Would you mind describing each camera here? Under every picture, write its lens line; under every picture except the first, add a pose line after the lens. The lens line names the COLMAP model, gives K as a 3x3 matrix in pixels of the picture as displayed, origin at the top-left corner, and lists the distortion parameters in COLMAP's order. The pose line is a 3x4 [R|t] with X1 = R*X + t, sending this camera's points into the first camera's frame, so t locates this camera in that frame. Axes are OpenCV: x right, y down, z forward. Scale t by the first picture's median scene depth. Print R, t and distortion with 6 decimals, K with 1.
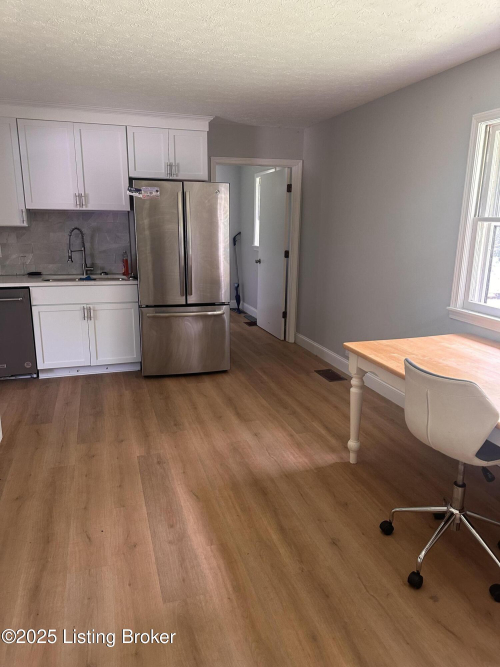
lens RADIAL K [[474.7, 0, 250.0], [0, 474.7, 333.5], [0, 0, 1]] dist [0.059411, -0.077329]
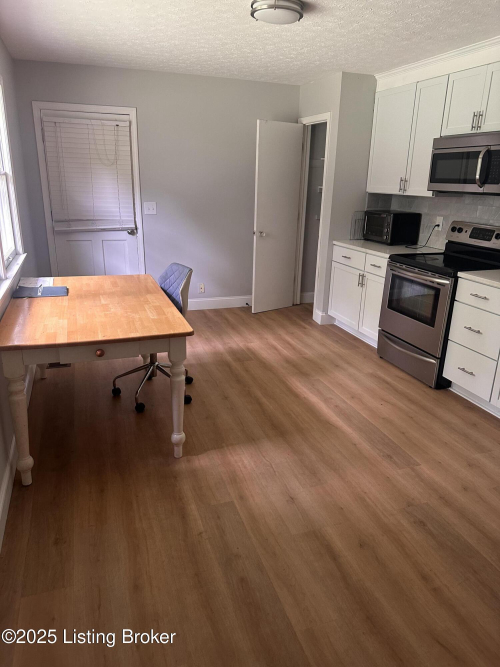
lens RADIAL K [[474.7, 0, 250.0], [0, 474.7, 333.5], [0, 0, 1]] dist [0.059411, -0.077329]
pose [[-0.999093, -0.025287, -0.034266, 0.125033], [-0.039482, 0.851594, 0.522713, -0.432672], [0.015963, 0.523591, -0.851820, 1.760522]]
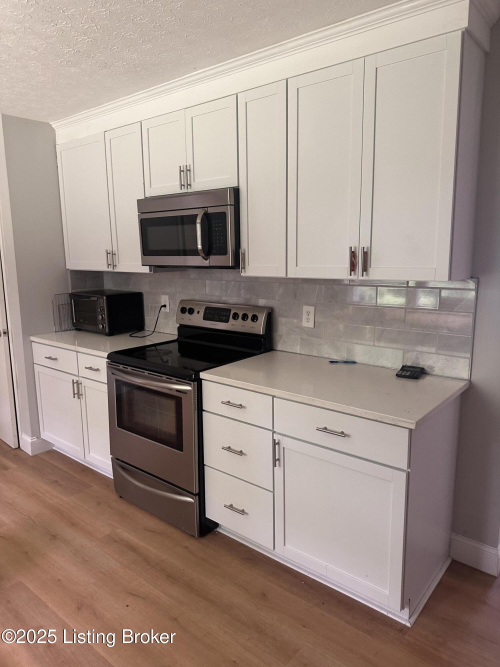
lens RADIAL K [[474.7, 0, 250.0], [0, 474.7, 333.5], [0, 0, 1]] dist [0.059411, -0.077329]
pose [[-0.845157, 0.096790, -0.525681, -0.063904], [-0.118245, 0.925247, 0.360466, -0.346469], [0.521275, 0.366809, -0.770535, 1.350212]]
